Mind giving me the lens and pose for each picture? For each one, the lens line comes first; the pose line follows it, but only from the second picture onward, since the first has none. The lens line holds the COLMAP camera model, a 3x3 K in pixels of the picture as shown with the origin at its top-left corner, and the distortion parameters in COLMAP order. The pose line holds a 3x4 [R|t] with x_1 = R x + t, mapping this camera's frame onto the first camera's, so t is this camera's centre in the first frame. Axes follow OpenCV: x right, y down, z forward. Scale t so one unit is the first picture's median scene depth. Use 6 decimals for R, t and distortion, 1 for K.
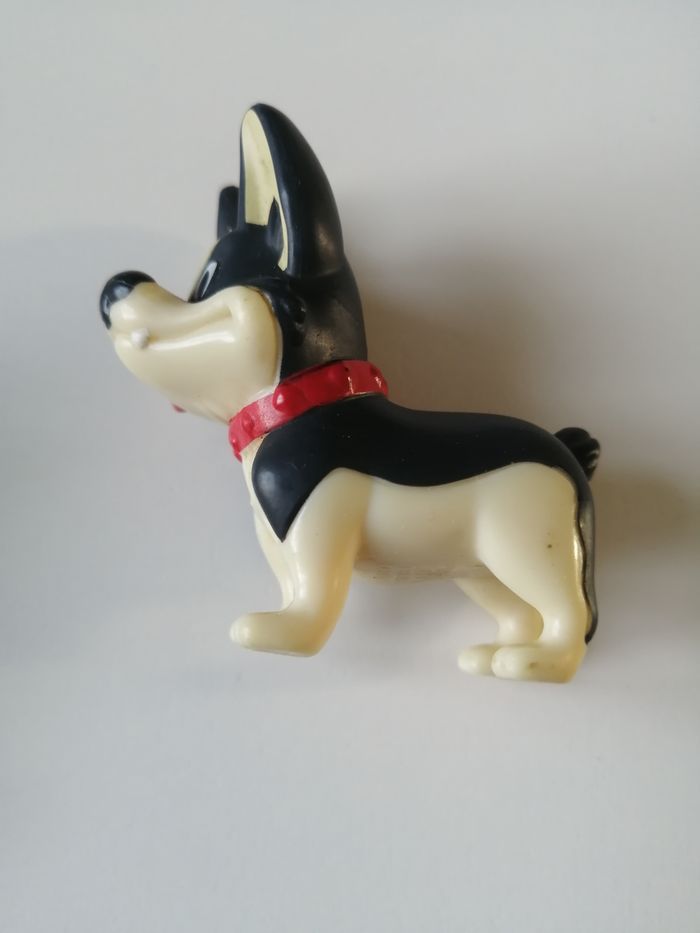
lens RADIAL K [[732.4, 0, 354.3], [0, 732.4, 469.1], [0, 0, 1]] dist [-0.027710, -0.011247]
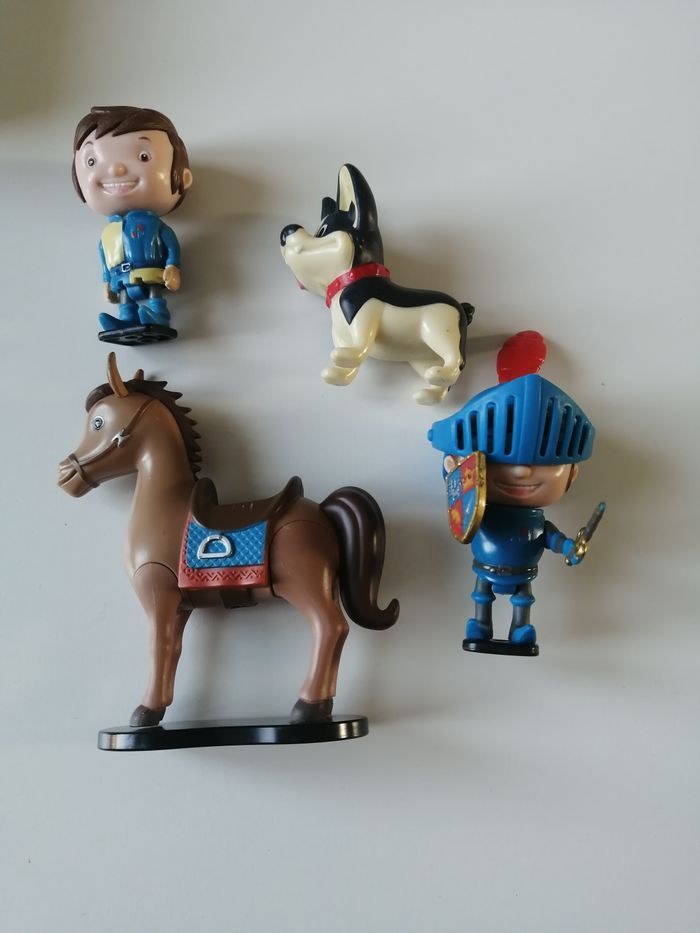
lens RADIAL K [[732.4, 0, 356.1], [0, 732.4, 469.3], [0, 0, 1]] dist [-0.027710, -0.011247]
pose [[0.997535, 0.062337, 0.032227, -0.123487], [-0.060458, 0.996581, -0.056315, 0.747914], [-0.035628, 0.054227, 0.997893, -1.590181]]
